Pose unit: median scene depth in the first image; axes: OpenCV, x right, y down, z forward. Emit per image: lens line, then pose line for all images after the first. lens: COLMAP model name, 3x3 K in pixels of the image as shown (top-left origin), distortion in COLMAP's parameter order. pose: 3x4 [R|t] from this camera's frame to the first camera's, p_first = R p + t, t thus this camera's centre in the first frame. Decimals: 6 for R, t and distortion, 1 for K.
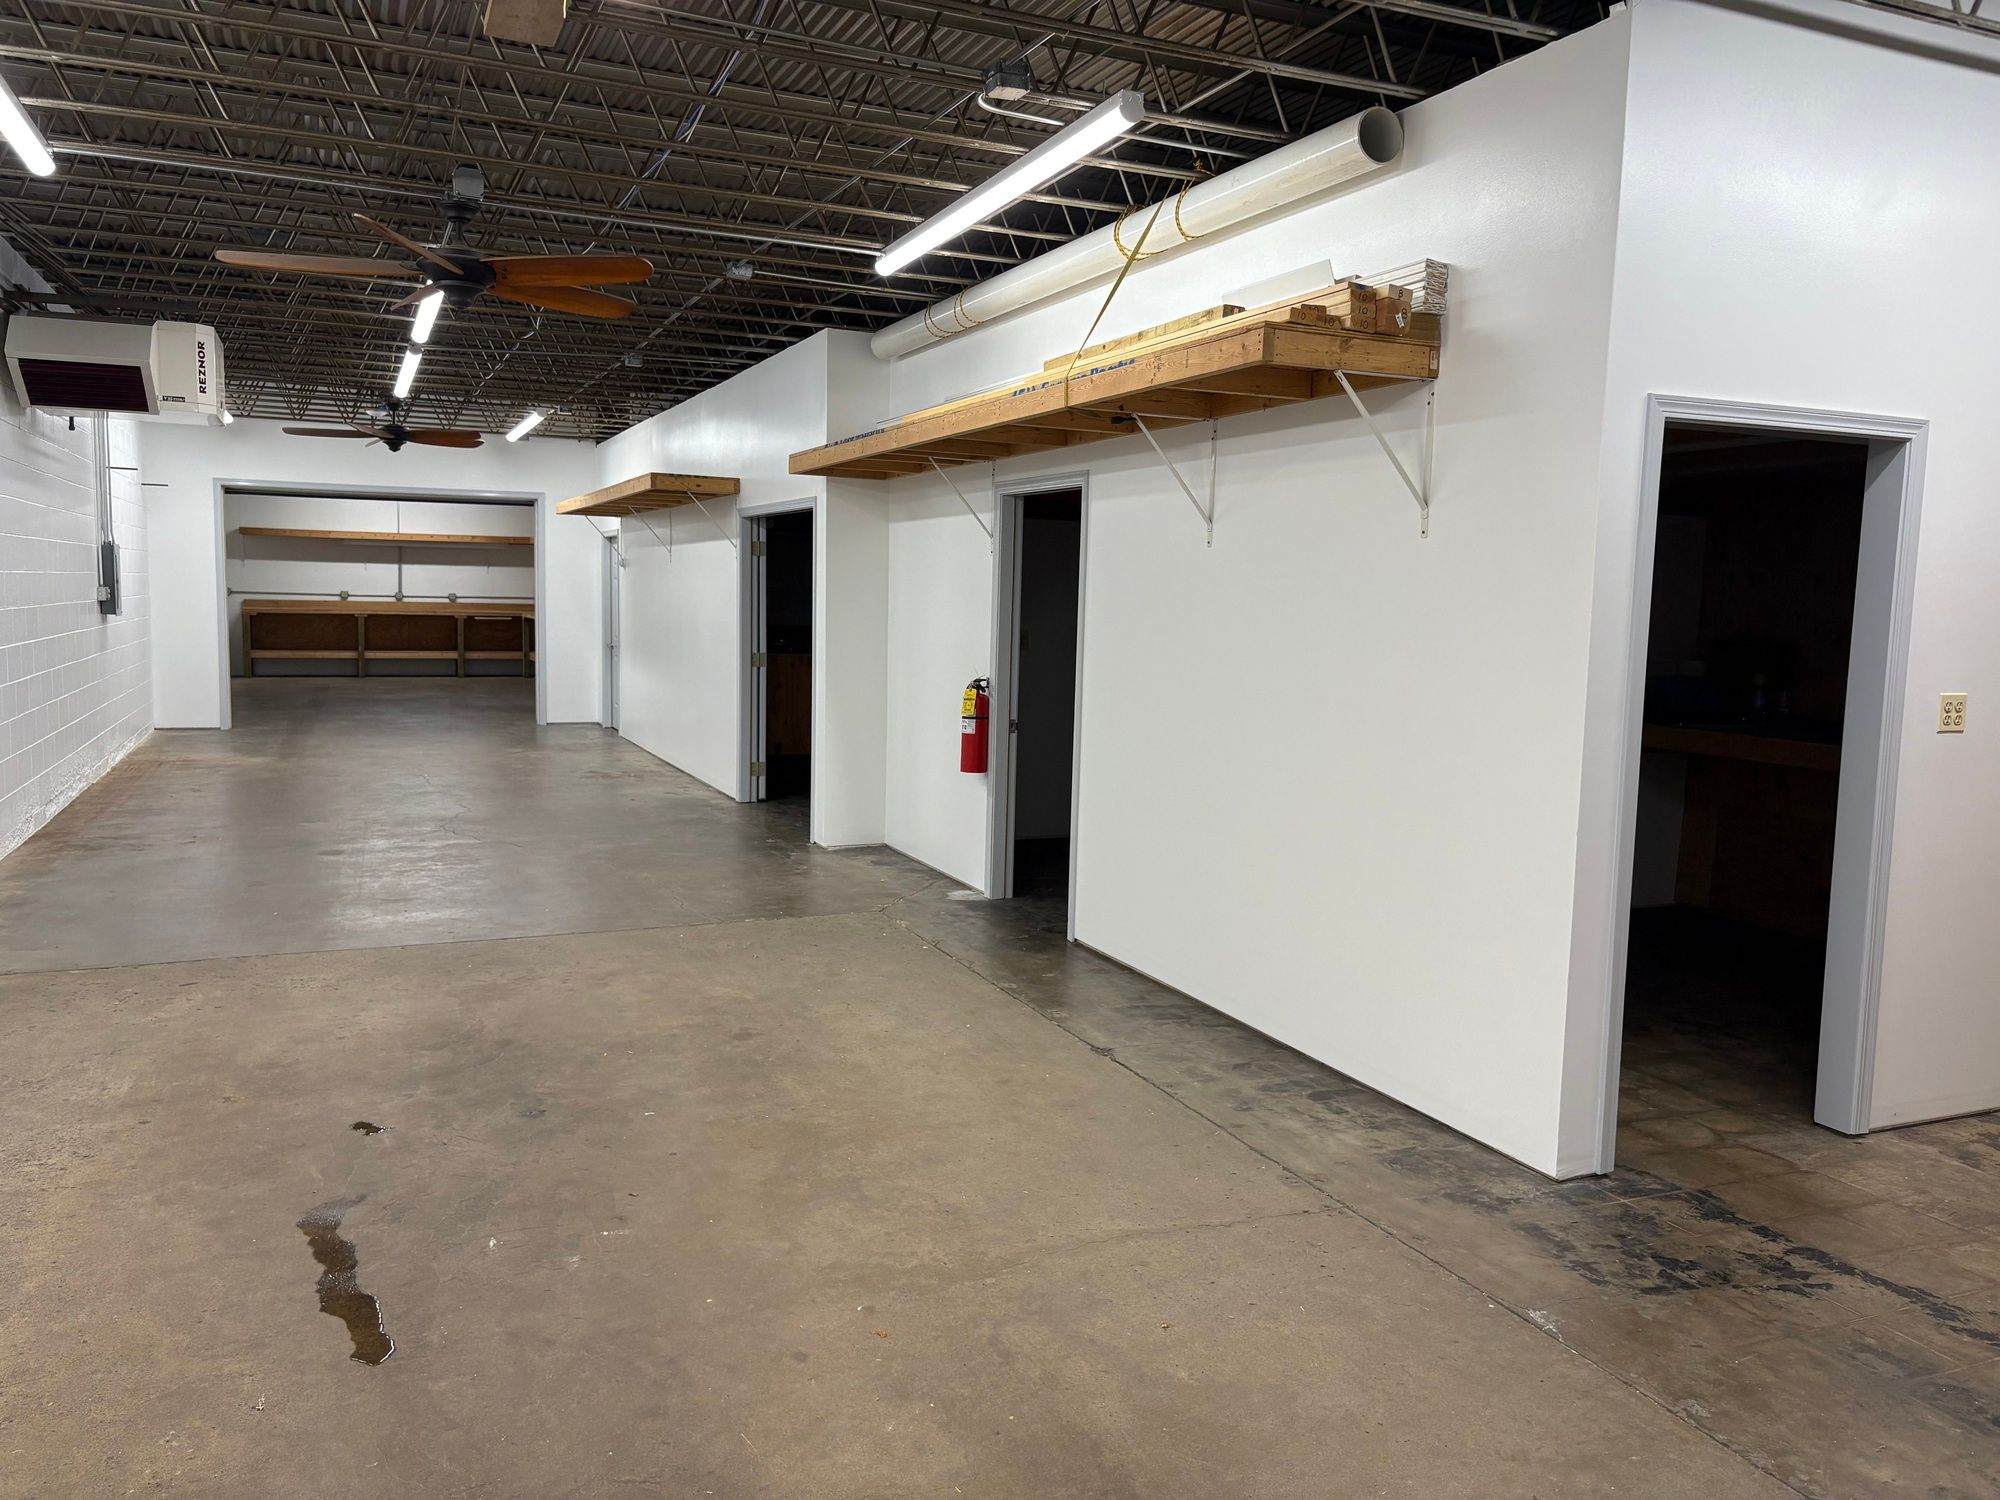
lens RADIAL K [[1513.0, 0, 996.9], [0, 1513.0, 755.7], [0, 0, 1]] dist [0.042115, -0.031695]
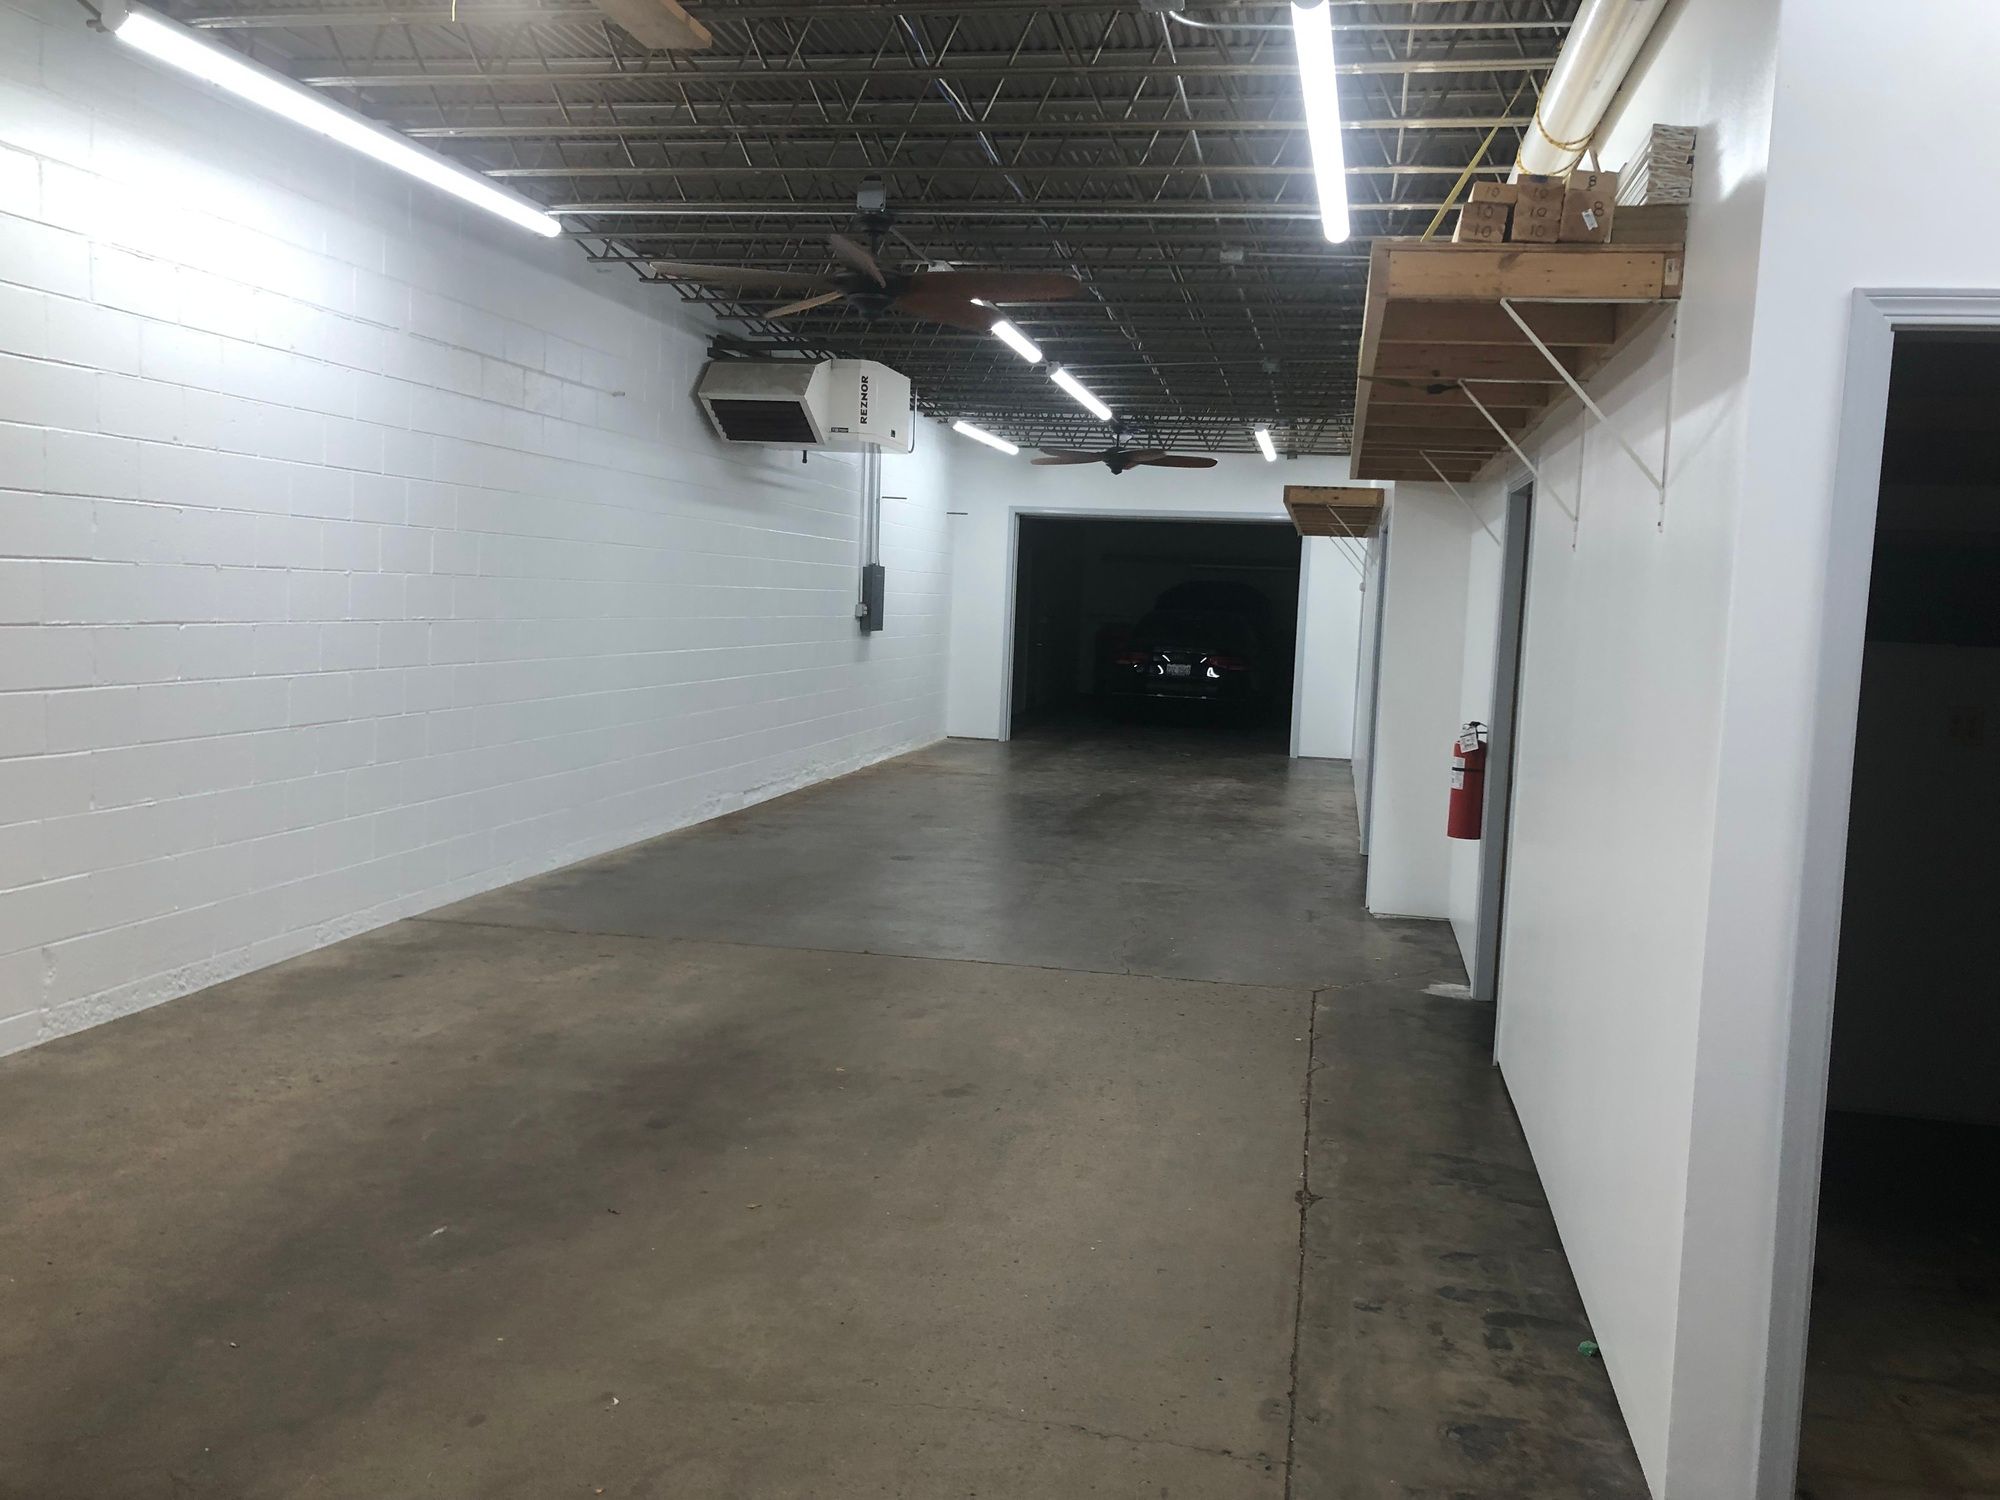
lens RADIAL K [[1632.1, 0, 1005.5], [0, 1632.1, 734.7], [0, 0, 1]] dist [0.030404, -0.009478]
pose [[0.827242, 0.059495, -0.558687, 0.413919], [-0.082308, 0.996482, -0.015755, -0.015428], [0.555784, 0.059018, 0.829229, 0.211462]]
